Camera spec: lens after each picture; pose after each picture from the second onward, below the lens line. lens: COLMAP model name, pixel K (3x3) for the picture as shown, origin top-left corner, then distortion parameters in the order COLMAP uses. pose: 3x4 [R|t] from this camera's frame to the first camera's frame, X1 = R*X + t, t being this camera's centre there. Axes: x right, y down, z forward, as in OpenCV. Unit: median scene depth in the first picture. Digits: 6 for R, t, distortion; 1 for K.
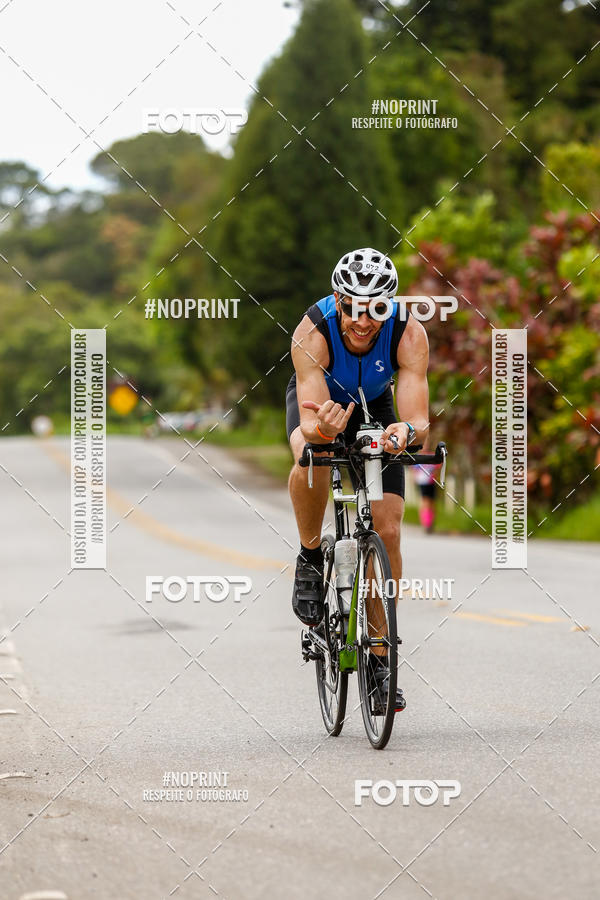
lens RADIAL K [[6149.2, 0, 300.0], [0, 6149.2, 450.0], [0, 0, 1]] dist [0.091646, 12.379861]
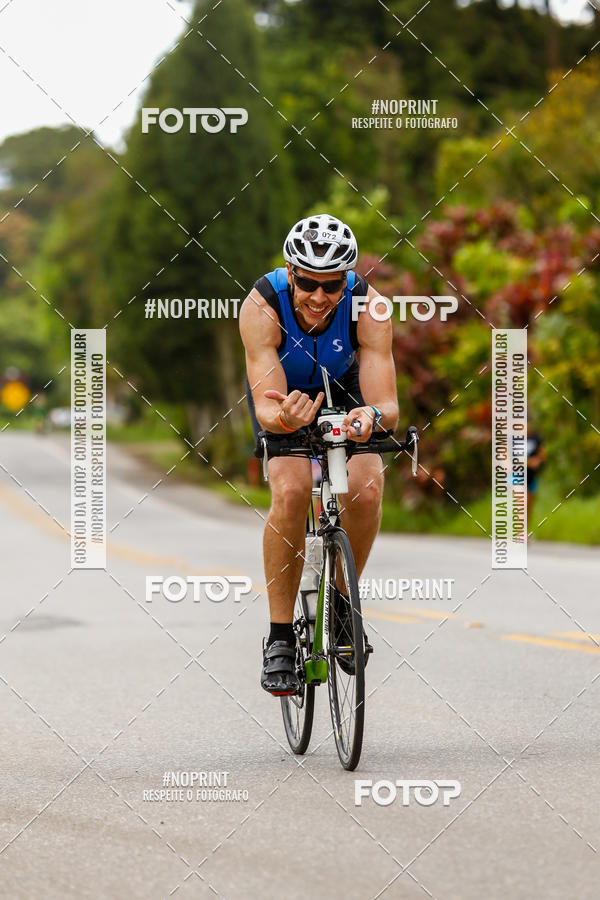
lens RADIAL K [[6149.2, 0, 300.0], [0, 6149.2, 450.0], [0, 0, 1]] dist [0.091646, 12.379861]
pose [[0.999842, 0.000281, 0.017763, -0.008553], [-0.000291, 1.000000, 0.000566, 0.001279], [-0.017763, -0.000571, 0.999842, 0.094764]]
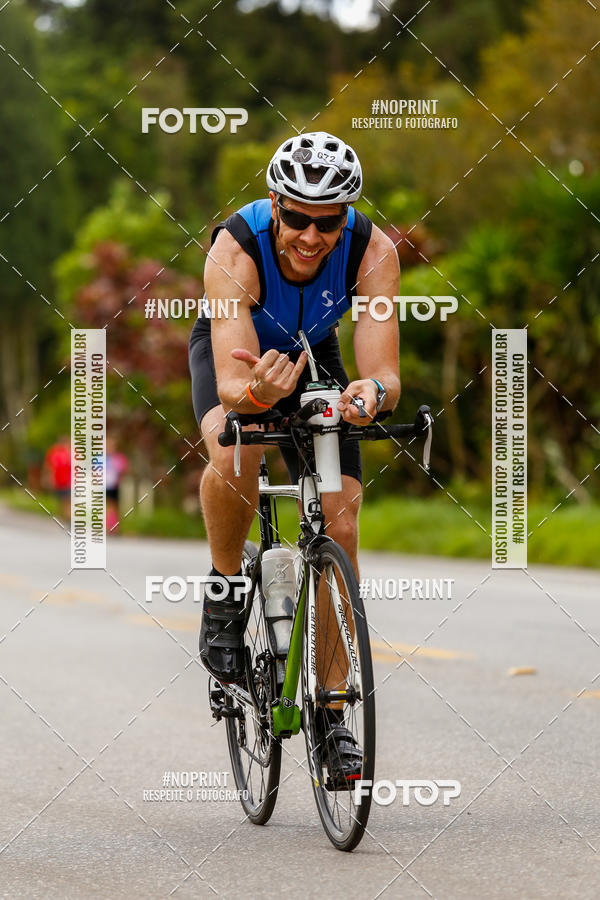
lens RADIAL K [[5052.0, 0, 300.0], [0, 5052.0, 450.0], [0, 0, 1]] dist [-0.155737, 9.899958]
pose [[0.996239, 0.004327, 0.086544, -0.040346], [-0.004026, 0.999985, -0.003657, 0.005517], [-0.086559, 0.003294, 0.996241, 0.431528]]
